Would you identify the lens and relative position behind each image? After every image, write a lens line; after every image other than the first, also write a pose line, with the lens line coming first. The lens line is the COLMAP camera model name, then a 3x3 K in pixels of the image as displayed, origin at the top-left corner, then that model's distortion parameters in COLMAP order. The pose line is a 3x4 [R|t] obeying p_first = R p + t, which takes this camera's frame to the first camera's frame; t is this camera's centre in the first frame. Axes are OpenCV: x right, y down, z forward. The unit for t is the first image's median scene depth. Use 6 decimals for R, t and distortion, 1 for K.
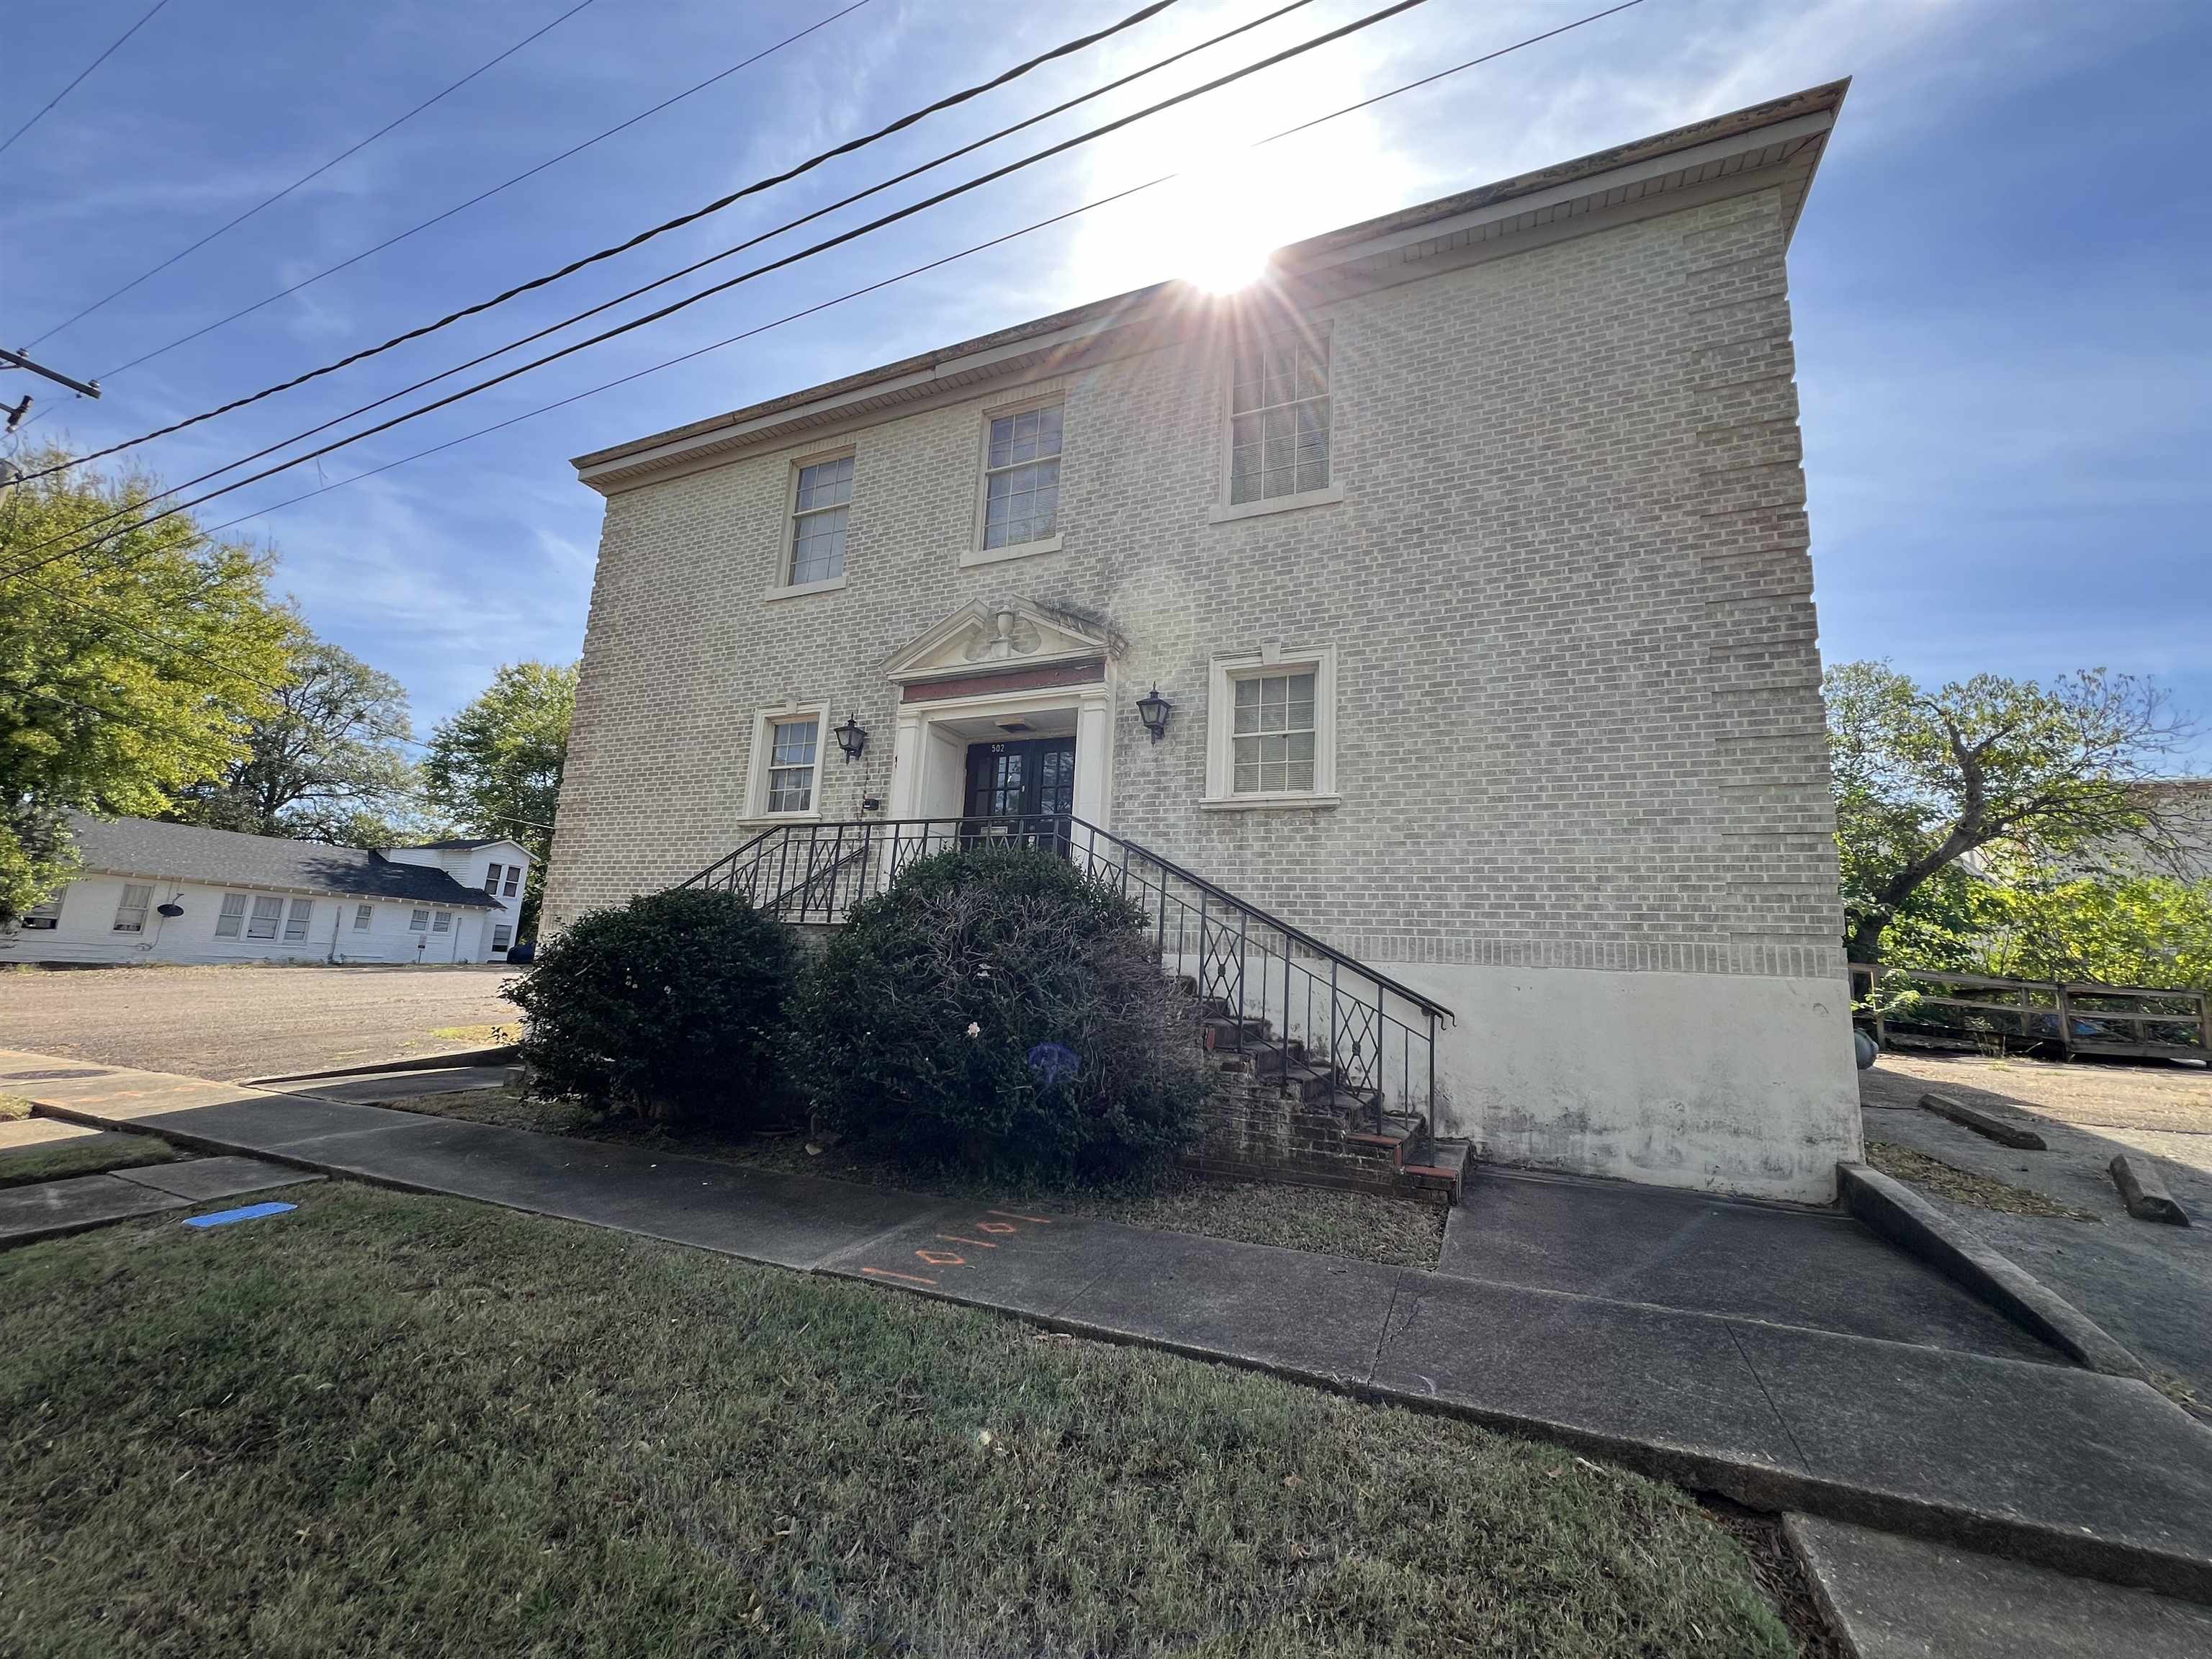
lens RADIAL K [[888.6, 0, 1109.3], [0, 888.6, 827.1], [0, 0, 1]] dist [-0.001241, 0.000972]
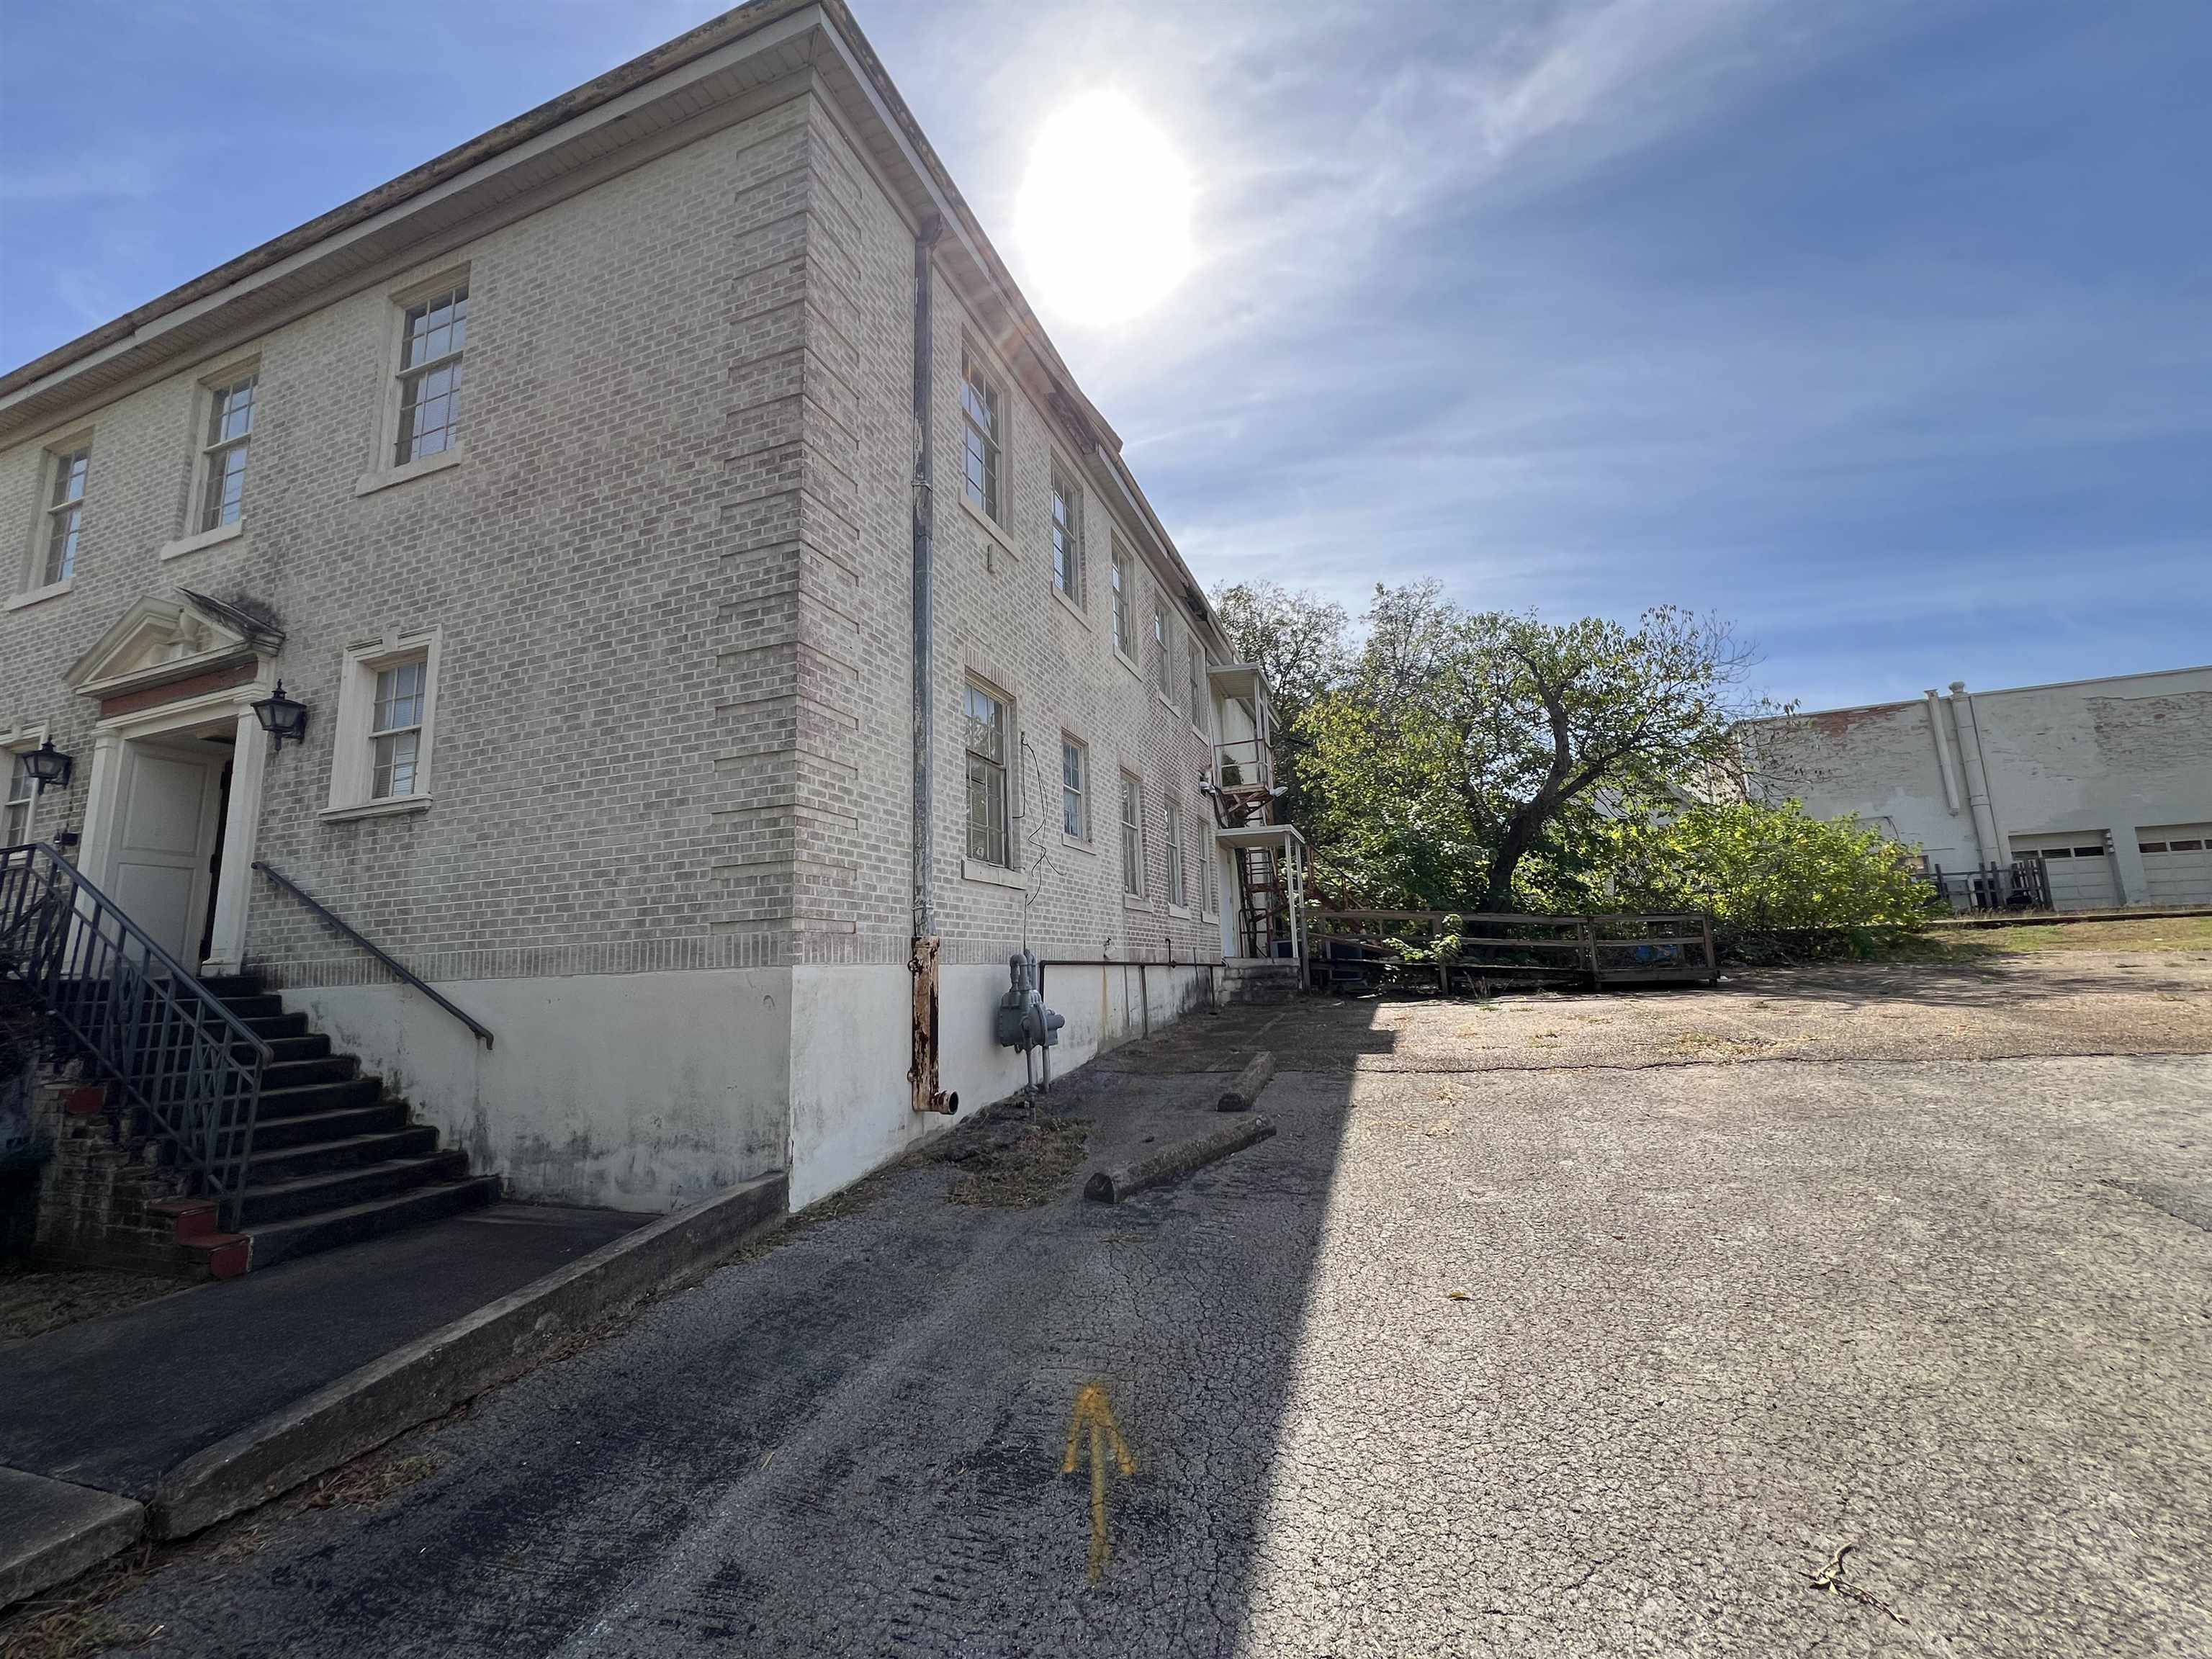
lens RADIAL K [[888.6, 0, 1100.0], [0, 888.6, 827.2], [0, 0, 1]] dist [-0.001241, 0.000972]
pose [[0.993428, -0.075661, 0.085890, 0.922214], [0.074592, 0.997092, 0.015586, 0.034130], [-0.086819, -0.009077, 0.996183, 0.065012]]
